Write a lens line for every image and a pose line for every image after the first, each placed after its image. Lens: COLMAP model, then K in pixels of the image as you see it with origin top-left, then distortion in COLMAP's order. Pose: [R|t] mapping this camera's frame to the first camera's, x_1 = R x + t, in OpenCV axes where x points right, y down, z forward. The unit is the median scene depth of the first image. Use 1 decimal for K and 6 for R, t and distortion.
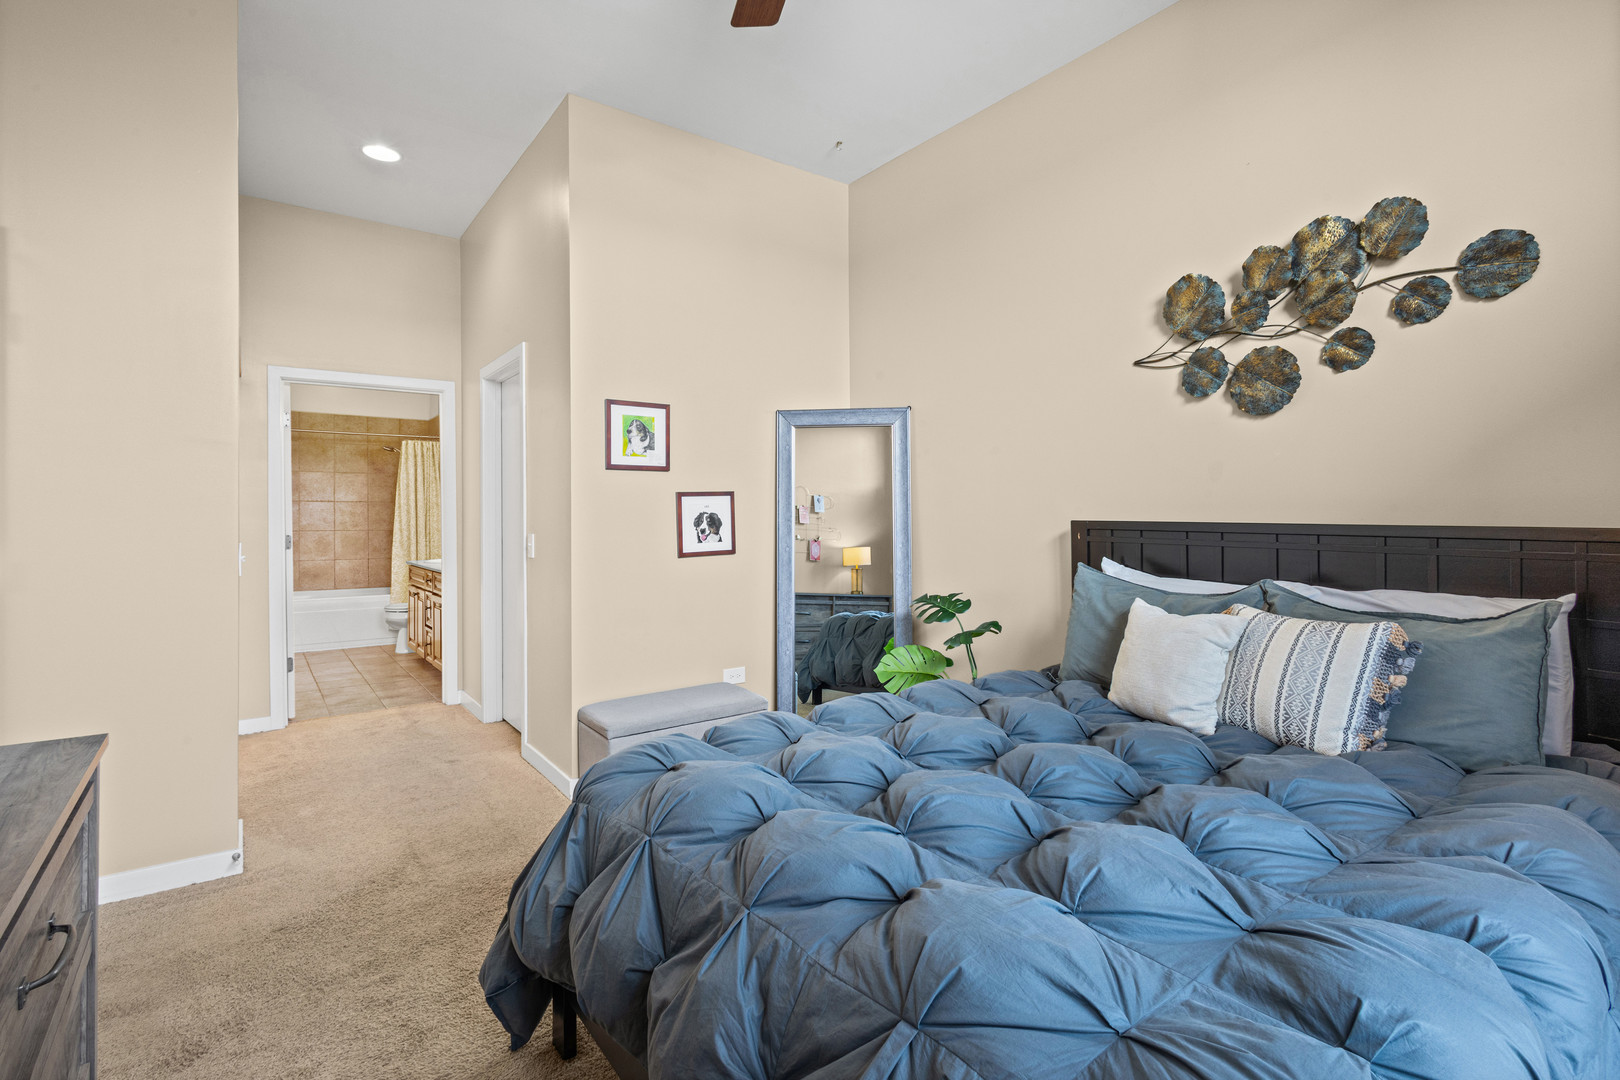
lens RADIAL K [[755.0, 0, 811.1], [0, 755.0, 532.2], [0, 0, 1]] dist [0.001694, 0.000098]
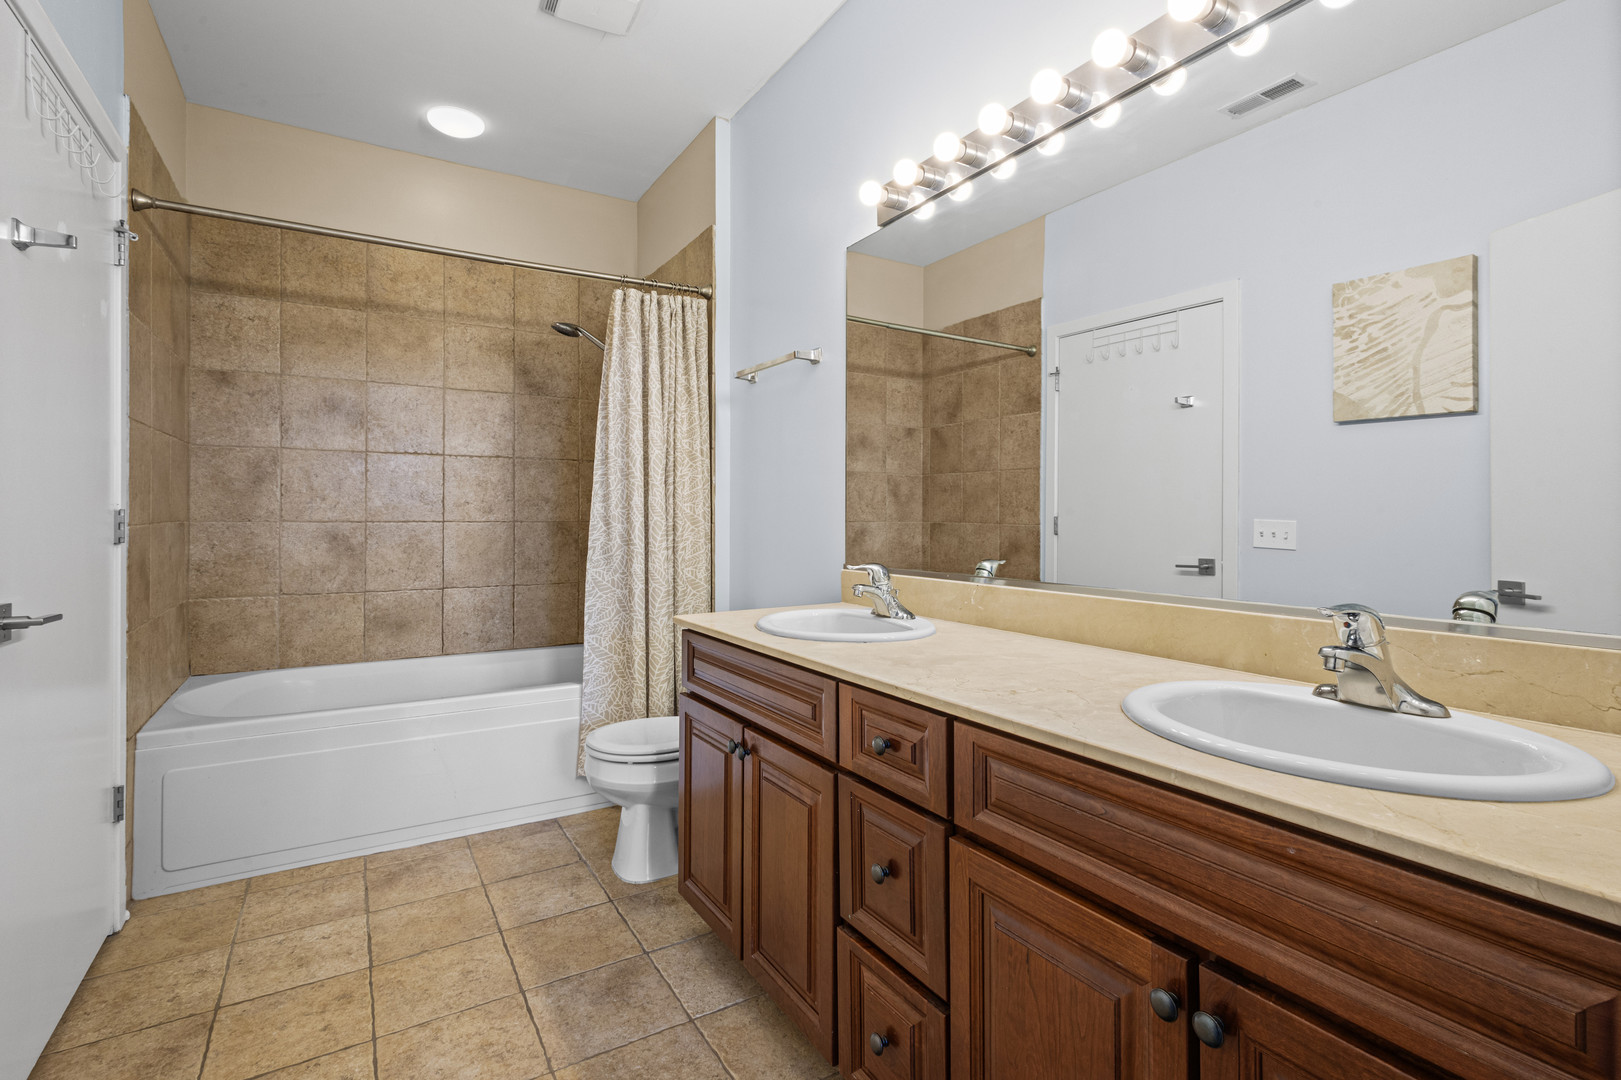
lens RADIAL K [[755.4, 0, 807.5], [0, 755.4, 524.4], [0, 0, 1]] dist [0.001694, 0.000098]
pose [[0.995568, 0.004461, -0.093938, -0.386809], [-0.005240, 0.999954, -0.008050, 0.002128], [0.093898, 0.008507, 0.995545, 0.595029]]
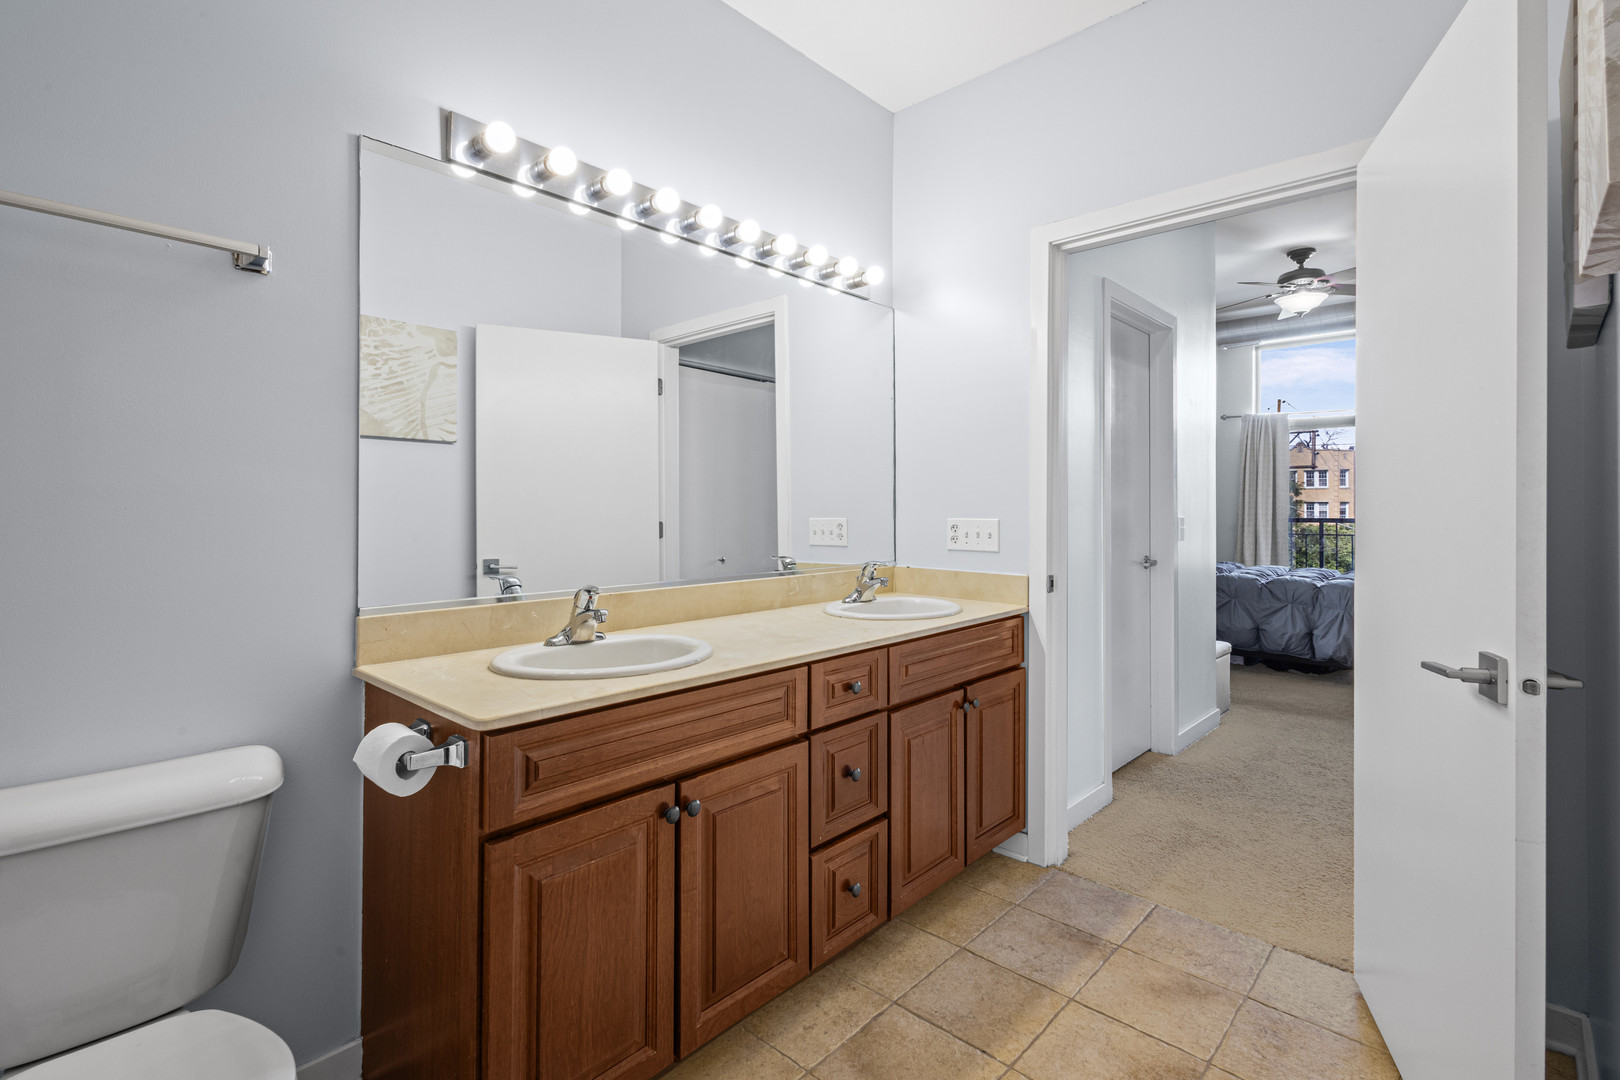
lens RADIAL K [[755.0, 0, 800.9], [0, 755.0, 505.8], [0, 0, 1]] dist [0.001694, 0.000098]
pose [[-0.170513, -0.001680, 0.985354, -0.653307], [0.015045, 0.999878, 0.004308, -0.012712], [-0.985240, 0.015559, -0.170467, 0.848065]]
